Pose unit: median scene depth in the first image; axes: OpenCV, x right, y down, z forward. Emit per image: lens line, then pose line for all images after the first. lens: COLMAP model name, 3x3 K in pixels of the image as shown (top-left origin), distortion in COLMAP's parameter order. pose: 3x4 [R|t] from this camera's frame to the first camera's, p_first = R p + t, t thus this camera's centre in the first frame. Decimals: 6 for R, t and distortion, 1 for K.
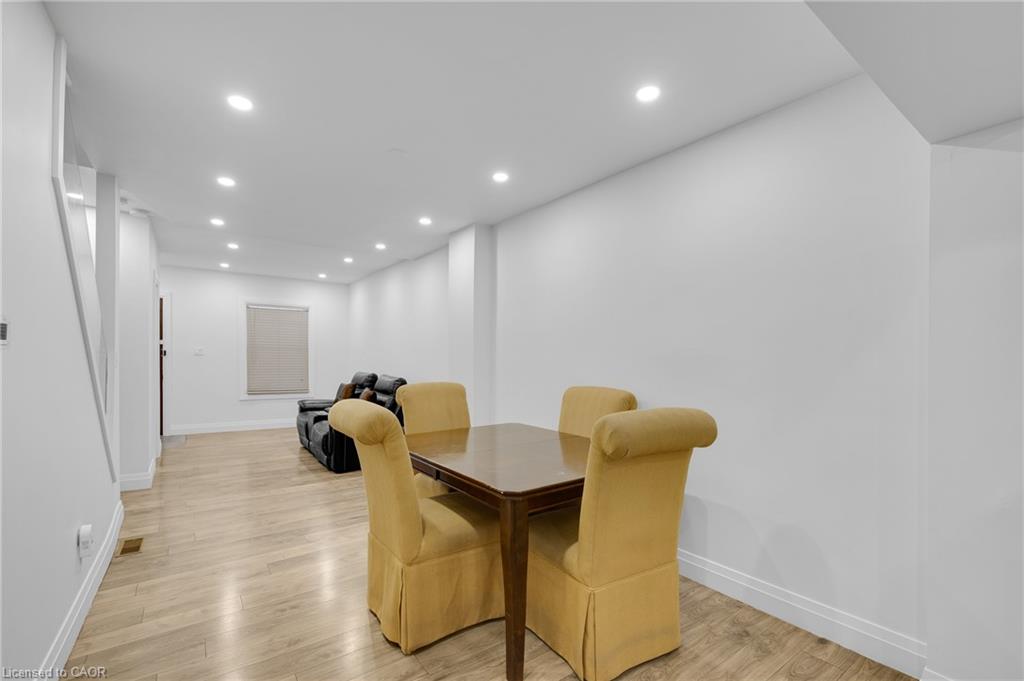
lens RADIAL K [[444.5, 0, 511.6], [0, 444.5, 348.3], [0, 0, 1]] dist [0.000261, 0.000049]
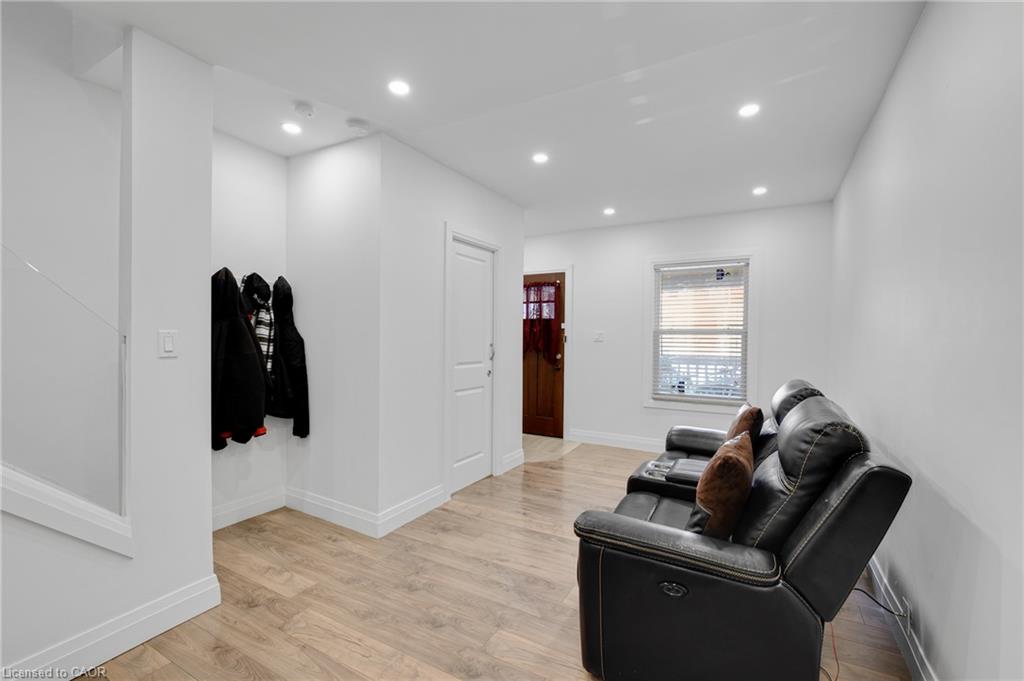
lens RADIAL K [[444.5, 0, 511.7], [0, 444.5, 340.4], [0, 0, 1]] dist [0.000261, 0.000049]
pose [[0.410360, -0.000240, -0.911923, -0.067734], [0.010007, 0.999941, 0.004240, 0.009419], [0.911869, -0.010865, 0.410338, 0.529215]]
